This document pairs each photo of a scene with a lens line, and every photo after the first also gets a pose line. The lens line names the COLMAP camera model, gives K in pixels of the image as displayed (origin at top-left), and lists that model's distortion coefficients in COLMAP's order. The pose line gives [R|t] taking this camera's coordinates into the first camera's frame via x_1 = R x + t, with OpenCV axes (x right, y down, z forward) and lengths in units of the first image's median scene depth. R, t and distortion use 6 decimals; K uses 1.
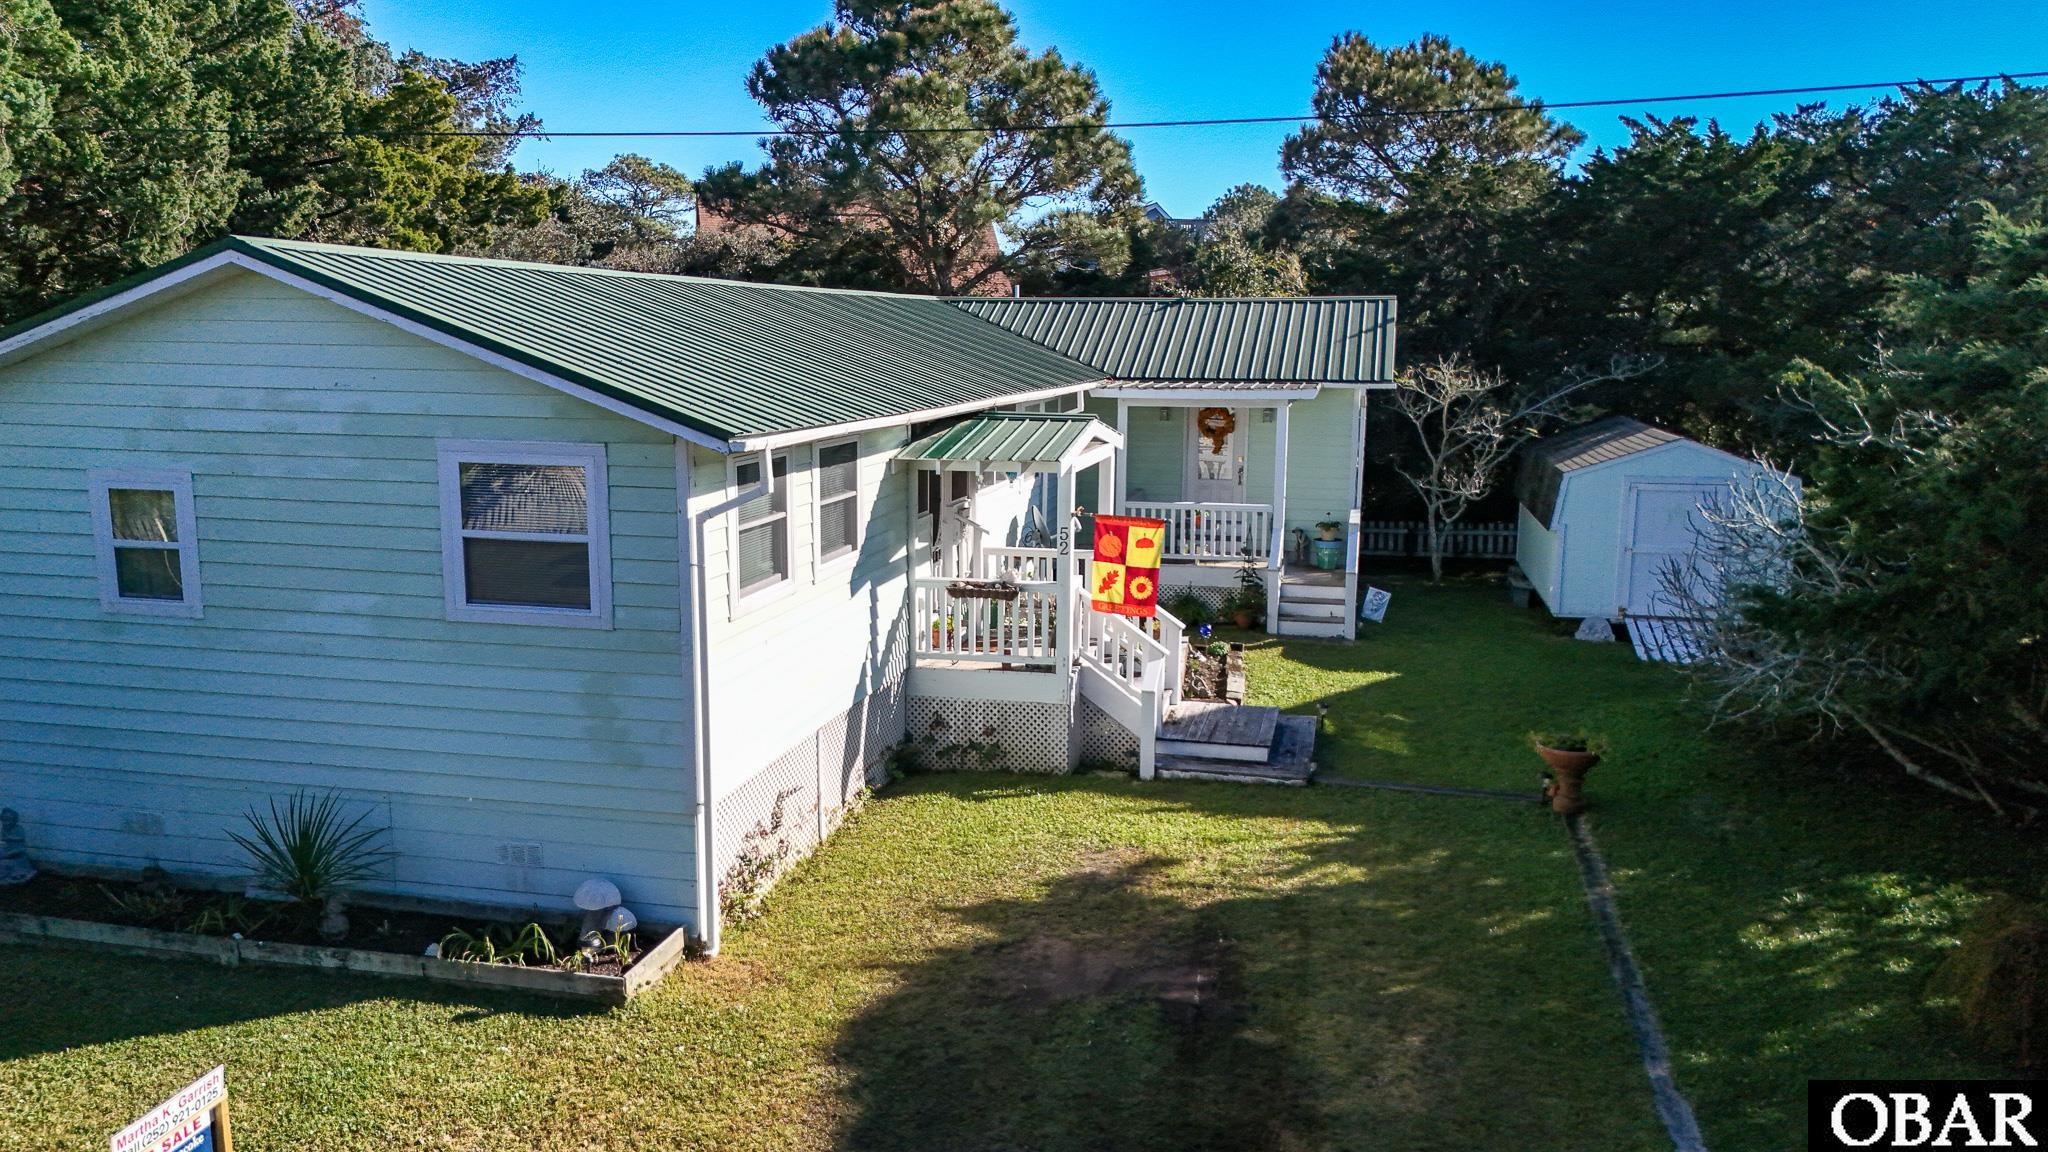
lens RADIAL K [[1499.3, 0, 1013.9], [0, 1499.3, 585.1], [0, 0, 1]] dist [0.037493, -0.030561]
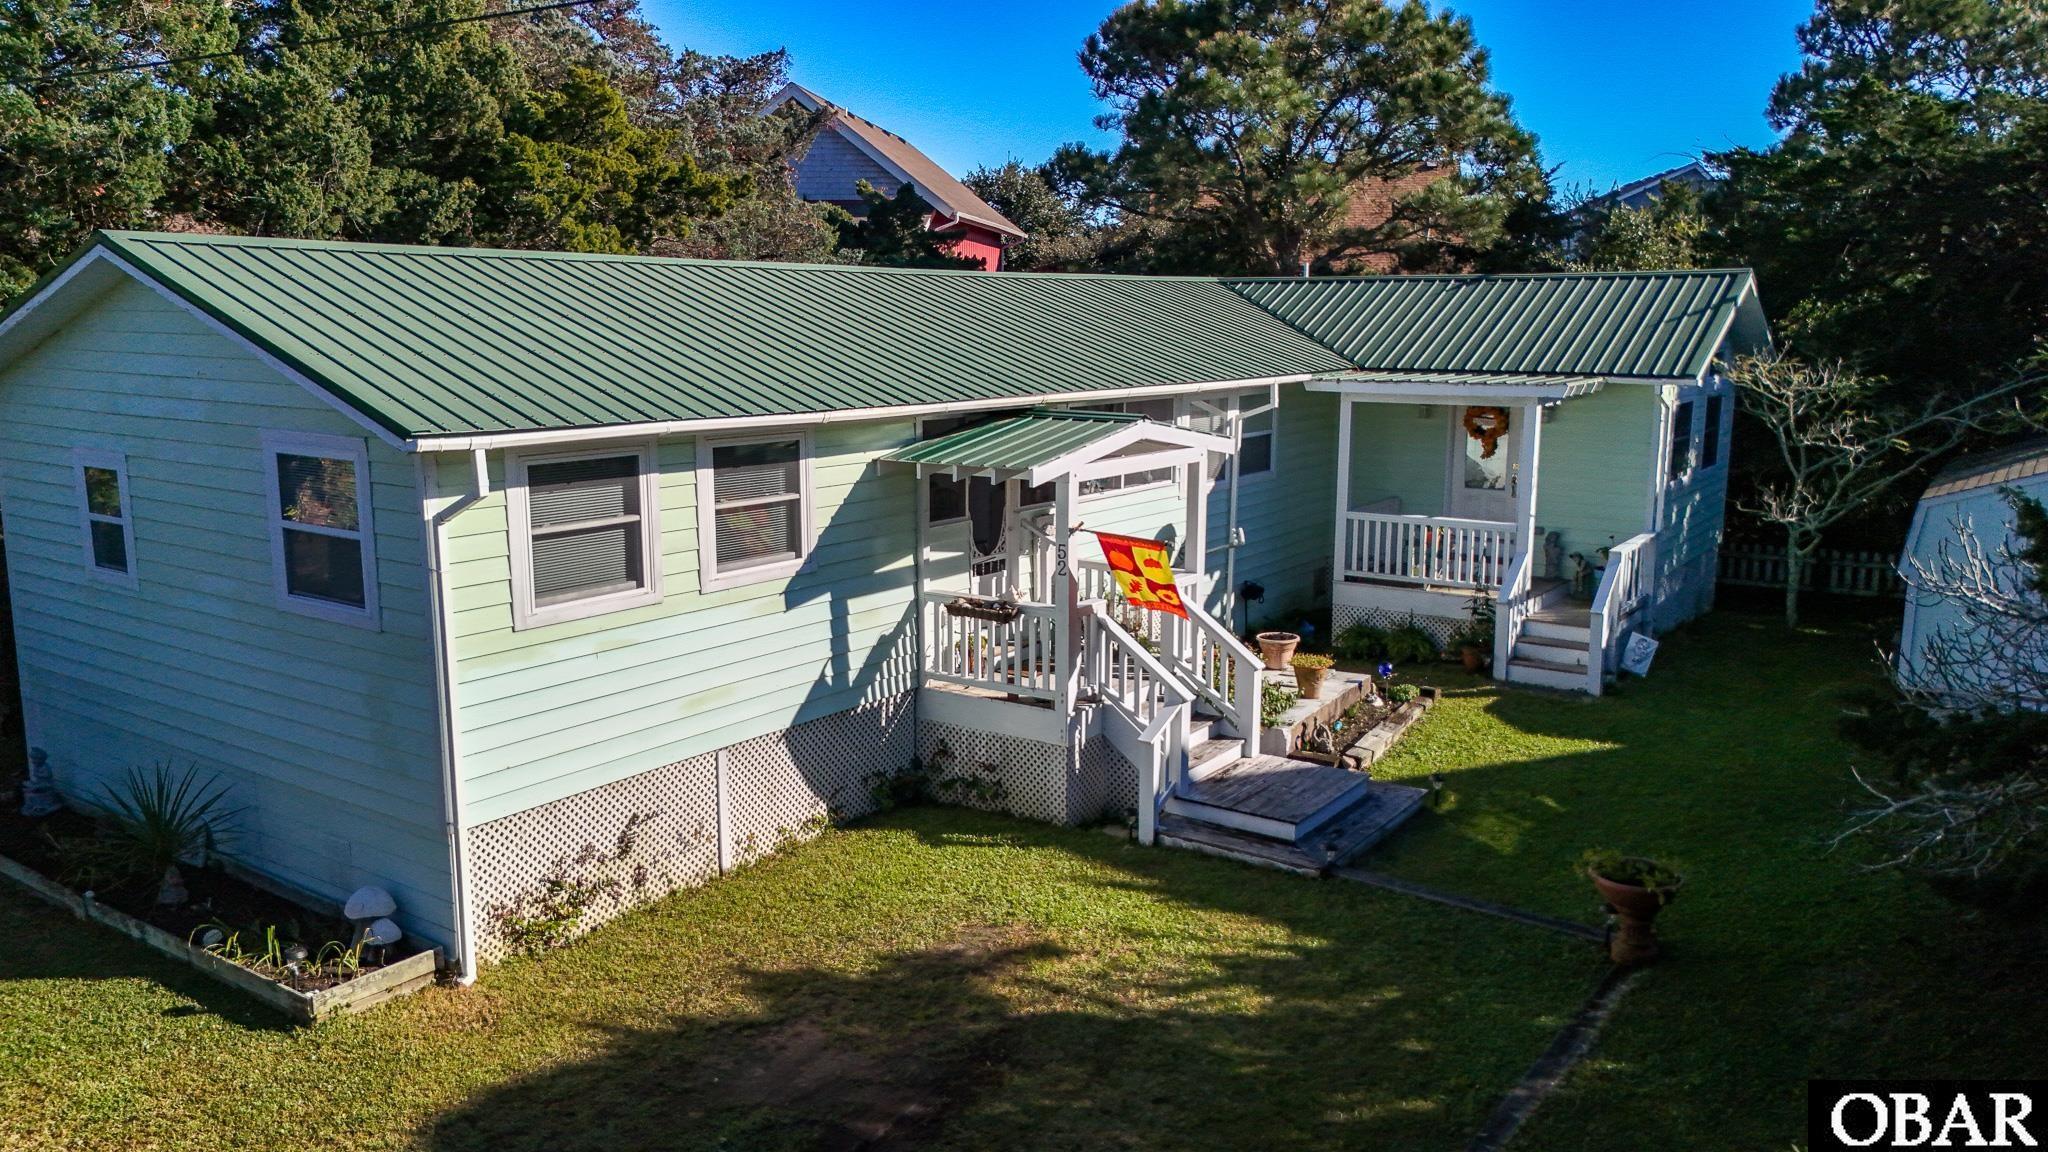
lens RADIAL K [[1499.3, 0, 1011.2], [0, 1499.3, 573.8], [0, 0, 1]] dist [0.037493, -0.030561]
pose [[0.925118, 0.060201, -0.374876, 0.355683], [-0.058662, 0.998157, 0.015526, -0.035112], [0.375120, 0.007628, 0.926945, 0.196109]]
